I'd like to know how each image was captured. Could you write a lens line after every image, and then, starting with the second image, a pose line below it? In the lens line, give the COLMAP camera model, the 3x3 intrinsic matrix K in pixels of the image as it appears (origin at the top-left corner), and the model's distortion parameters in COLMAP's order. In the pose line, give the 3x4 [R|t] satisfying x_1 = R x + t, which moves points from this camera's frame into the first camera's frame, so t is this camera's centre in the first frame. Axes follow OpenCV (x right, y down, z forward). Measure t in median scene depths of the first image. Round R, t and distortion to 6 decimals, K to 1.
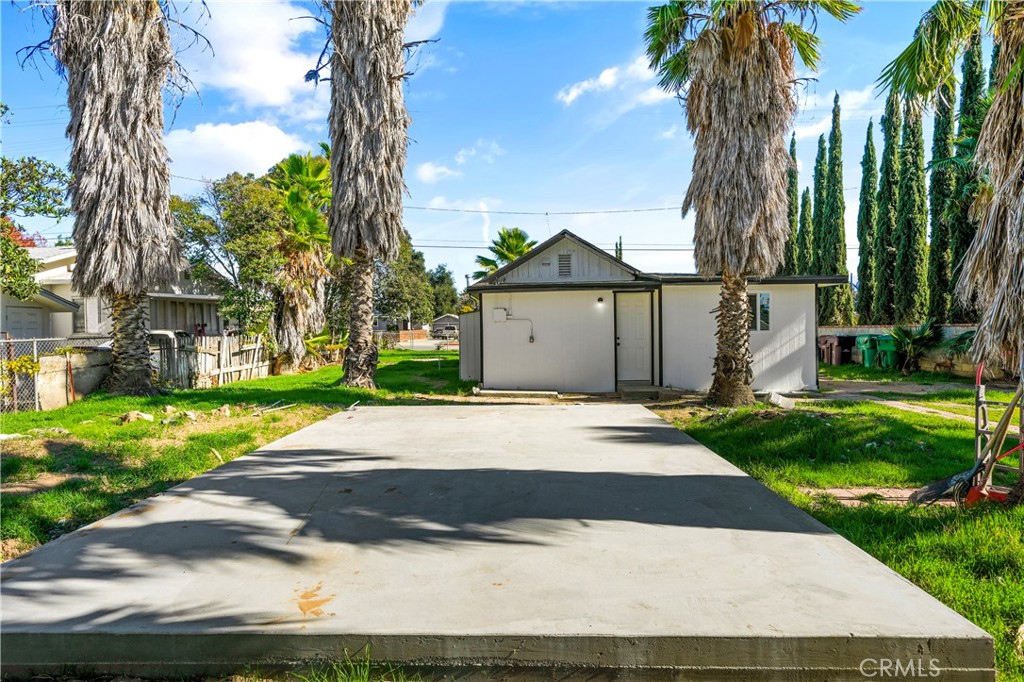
lens RADIAL K [[556.8, 0, 510.2], [0, 556.8, 337.2], [0, 0, 1]] dist [-0.000646, 0.000155]
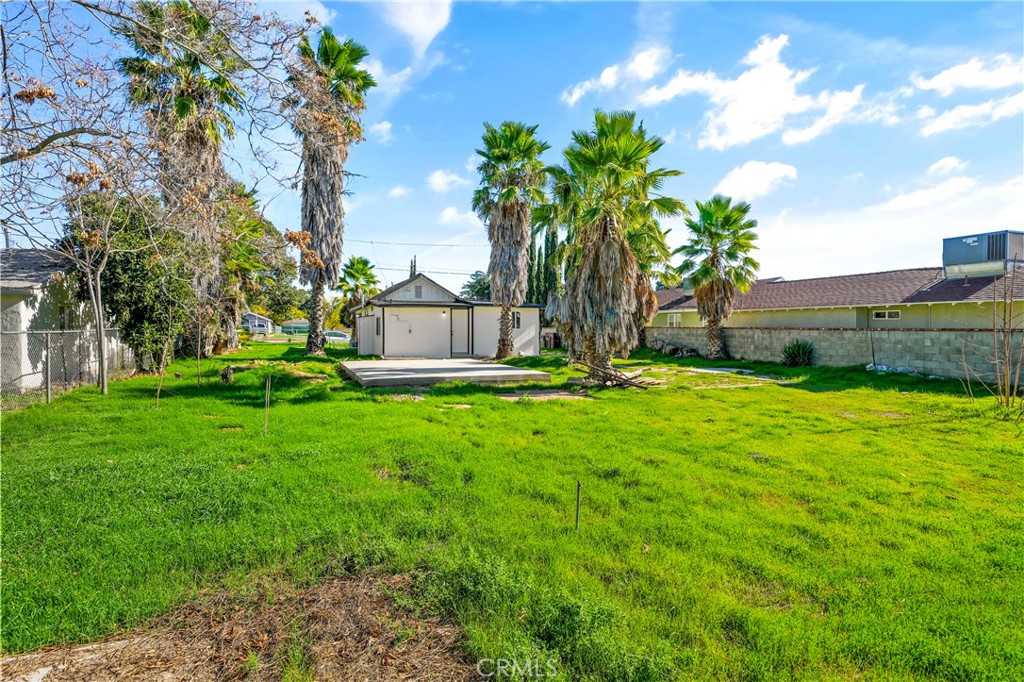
lens RADIAL K [[552.0, 0, 512.2], [0, 552.0, 337.1], [0, 0, 1]] dist [0.000133, 0.000030]
pose [[0.912803, 0.007433, 0.408333, -0.448212], [-0.006974, 0.999972, -0.002614, 0.027538], [-0.408342, -0.000462, 0.912829, -0.966793]]
